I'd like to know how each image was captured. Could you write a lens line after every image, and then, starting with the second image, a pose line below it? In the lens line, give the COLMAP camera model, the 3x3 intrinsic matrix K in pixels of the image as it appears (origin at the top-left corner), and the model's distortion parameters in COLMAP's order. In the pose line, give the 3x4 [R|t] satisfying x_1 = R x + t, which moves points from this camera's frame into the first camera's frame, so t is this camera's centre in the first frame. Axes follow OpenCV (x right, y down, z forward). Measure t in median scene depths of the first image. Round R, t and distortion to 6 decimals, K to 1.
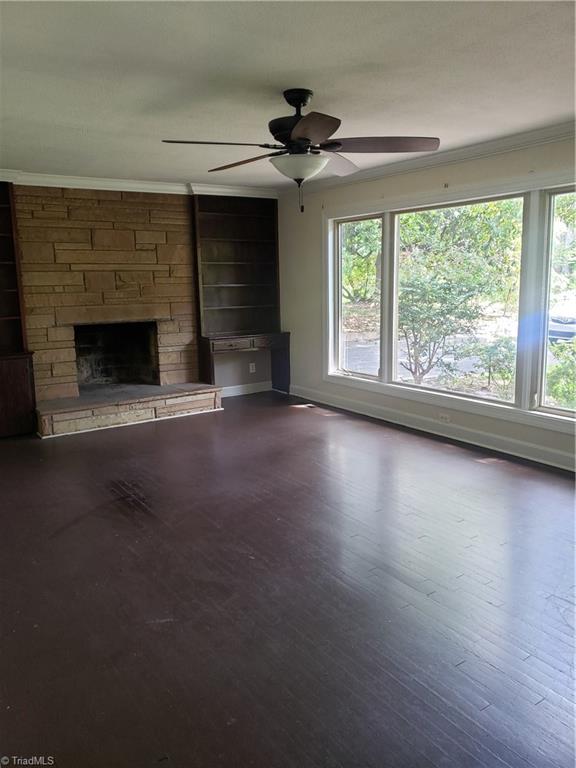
lens RADIAL K [[590.6, 0, 300.9], [0, 590.6, 378.8], [0, 0, 1]] dist [0.120600, -0.276769]
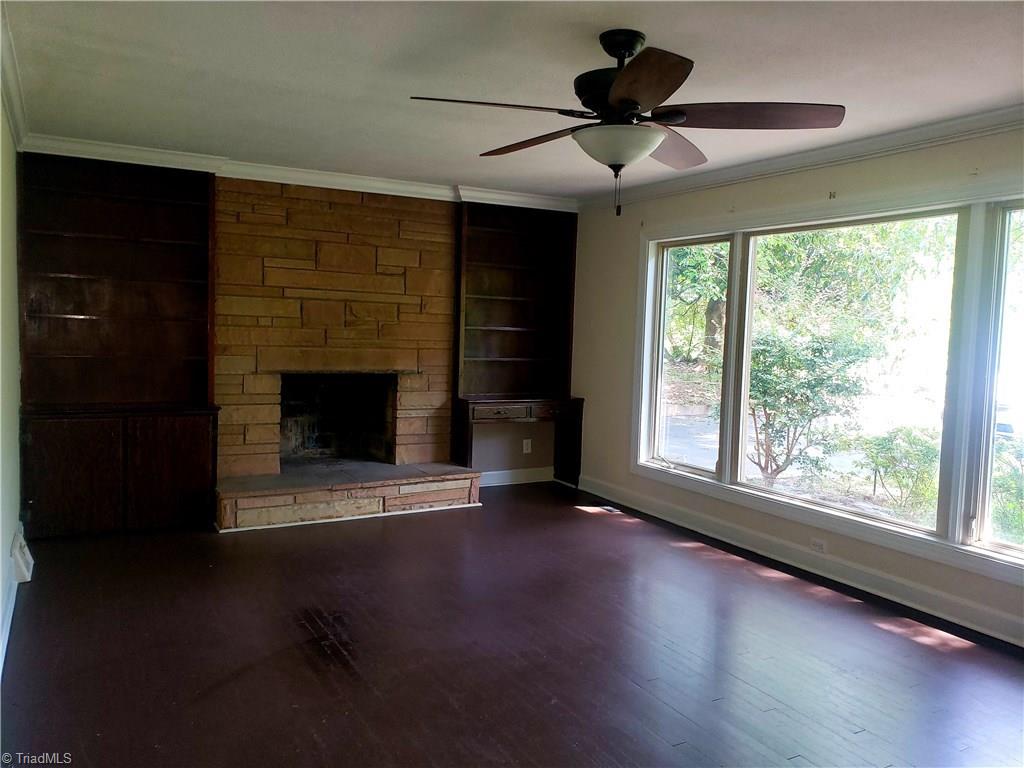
lens RADIAL K [[785.8, 0, 528.1], [0, 785.8, 386.0], [0, 0, 1]] dist [0.100183, -0.164348]
pose [[0.994773, 0.054246, -0.086513, -0.006160], [-0.062147, 0.993872, -0.091410, -0.006265], [0.081024, 0.096309, 0.992048, 0.089534]]
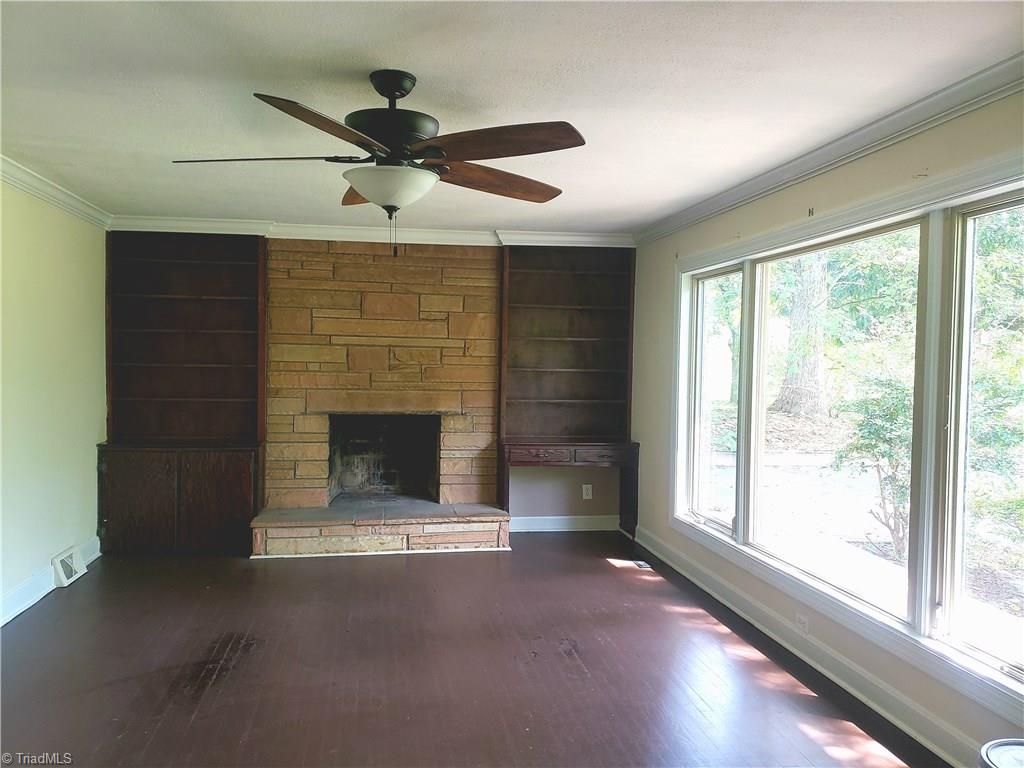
lens RADIAL K [[787.4, 0, 512.0], [0, 787.4, 384.0], [0, 0, 1]] dist [0.120600, -0.276769]
pose [[0.899493, 0.043809, -0.434733, 0.271732], [-0.103858, 0.987882, -0.115337, -0.033567], [0.424412, 0.148895, 0.893143, 0.178707]]
